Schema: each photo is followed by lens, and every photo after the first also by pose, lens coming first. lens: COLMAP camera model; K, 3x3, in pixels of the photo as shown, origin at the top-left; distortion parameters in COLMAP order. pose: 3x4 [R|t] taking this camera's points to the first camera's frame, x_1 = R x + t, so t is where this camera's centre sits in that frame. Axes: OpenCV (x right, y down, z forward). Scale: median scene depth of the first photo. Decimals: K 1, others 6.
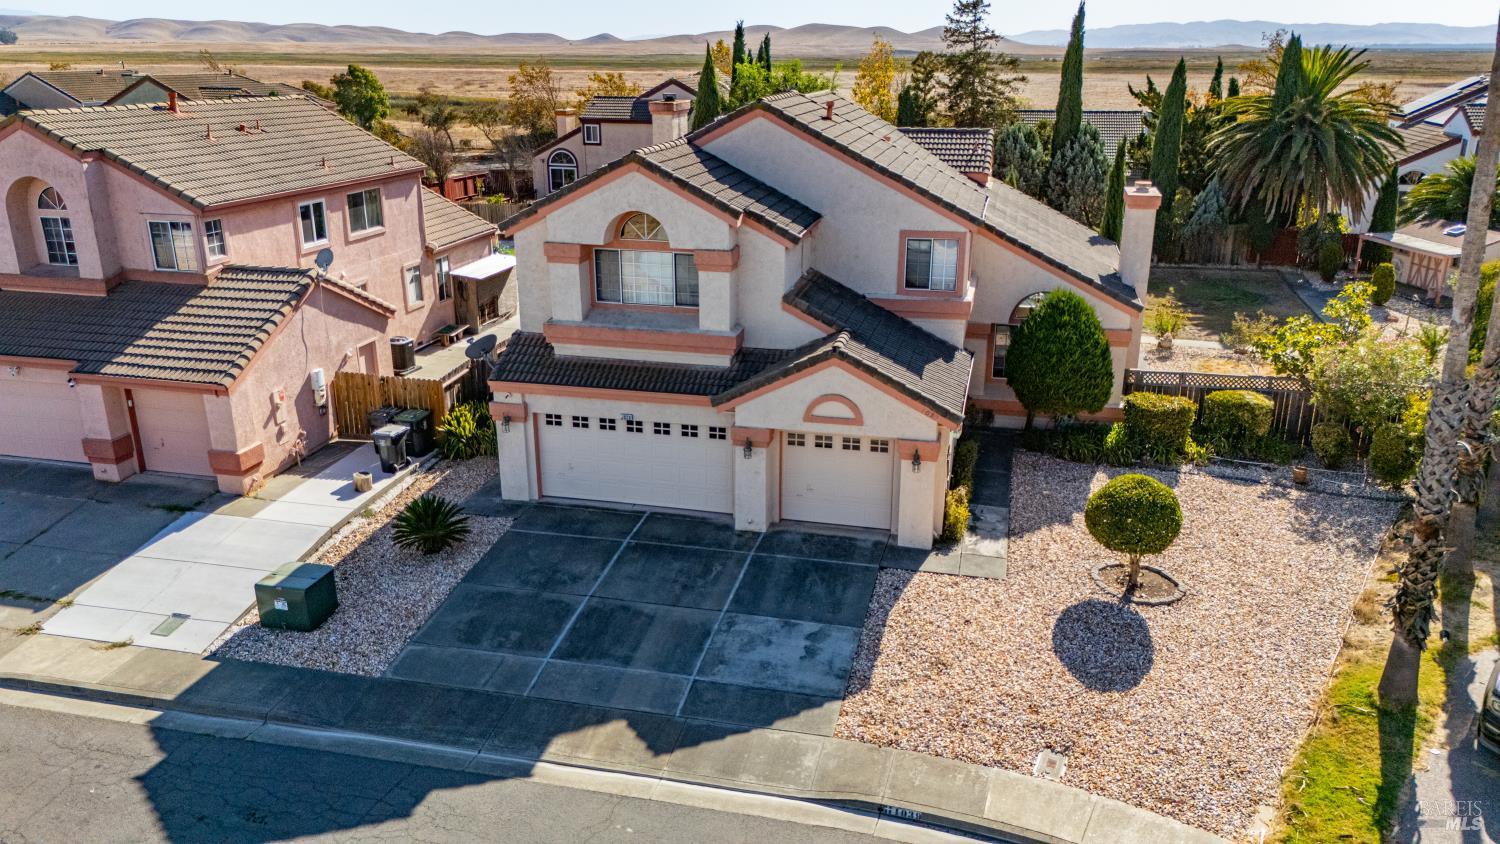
lens RADIAL K [[1108.0, 0, 751.8], [0, 1108.0, 424.9], [0, 0, 1]] dist [0.073280, -0.072051]
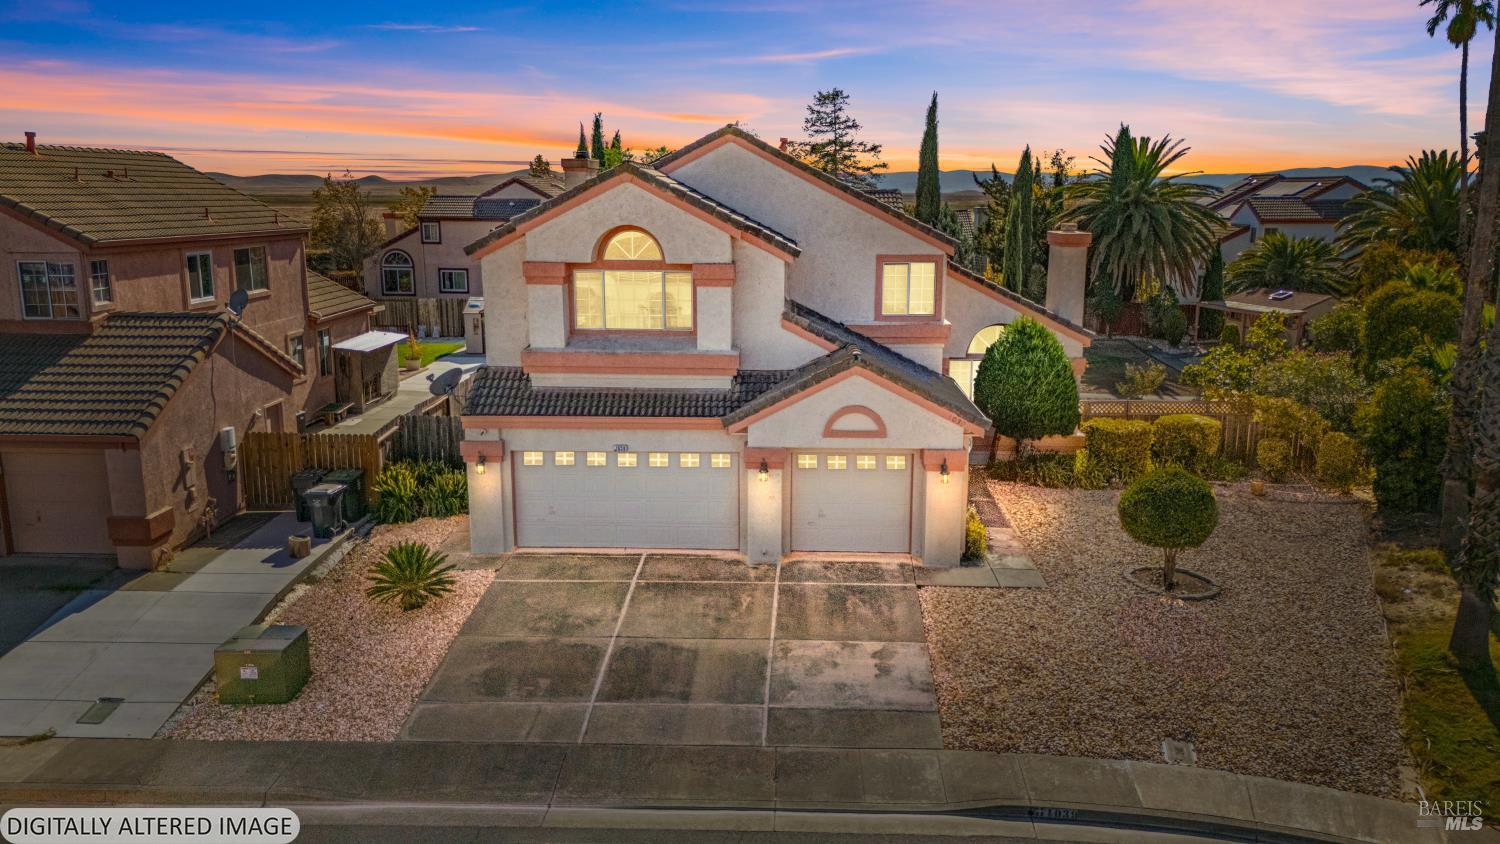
lens RADIAL K [[1108.0, 0, 753.3], [0, 1108.0, 424.6], [0, 0, 1]] dist [0.073280, -0.072051]
pose [[0.980226, -0.039617, 0.193873, -0.181817], [0.062490, 0.991591, -0.113328, 0.083833], [-0.187753, 0.123202, 0.974459, 0.086101]]
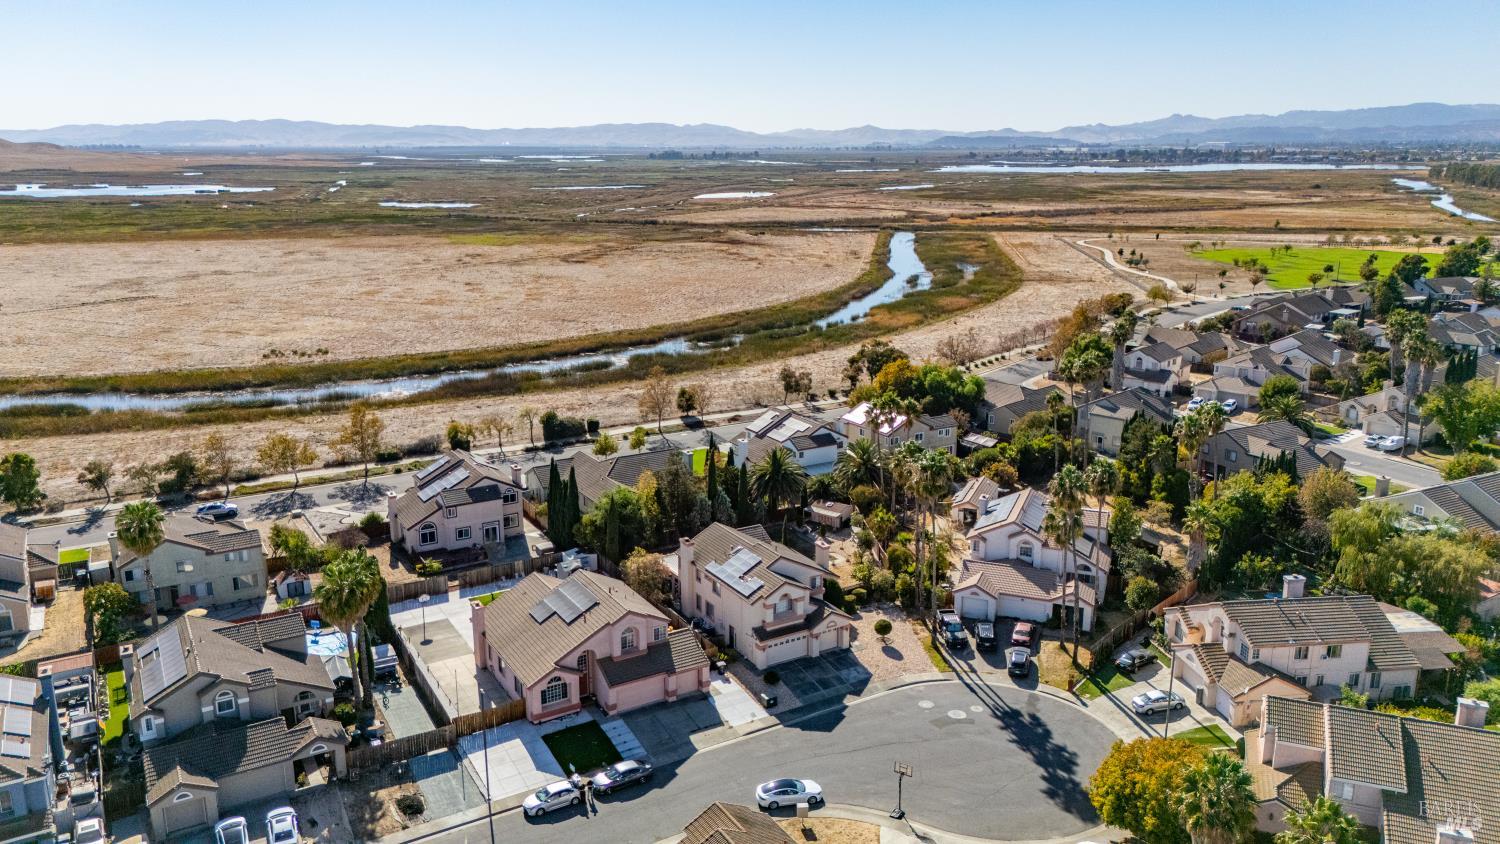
lens RADIAL K [[1108.0, 0, 755.6], [0, 1108.0, 414.0], [0, 0, 1]] dist [0.073280, -0.072051]
pose [[0.716184, -0.168839, 0.677181, -2.950017], [0.225750, 0.974176, 0.004135, -0.900361], [-0.660392, 0.149912, 0.735805, -2.197614]]
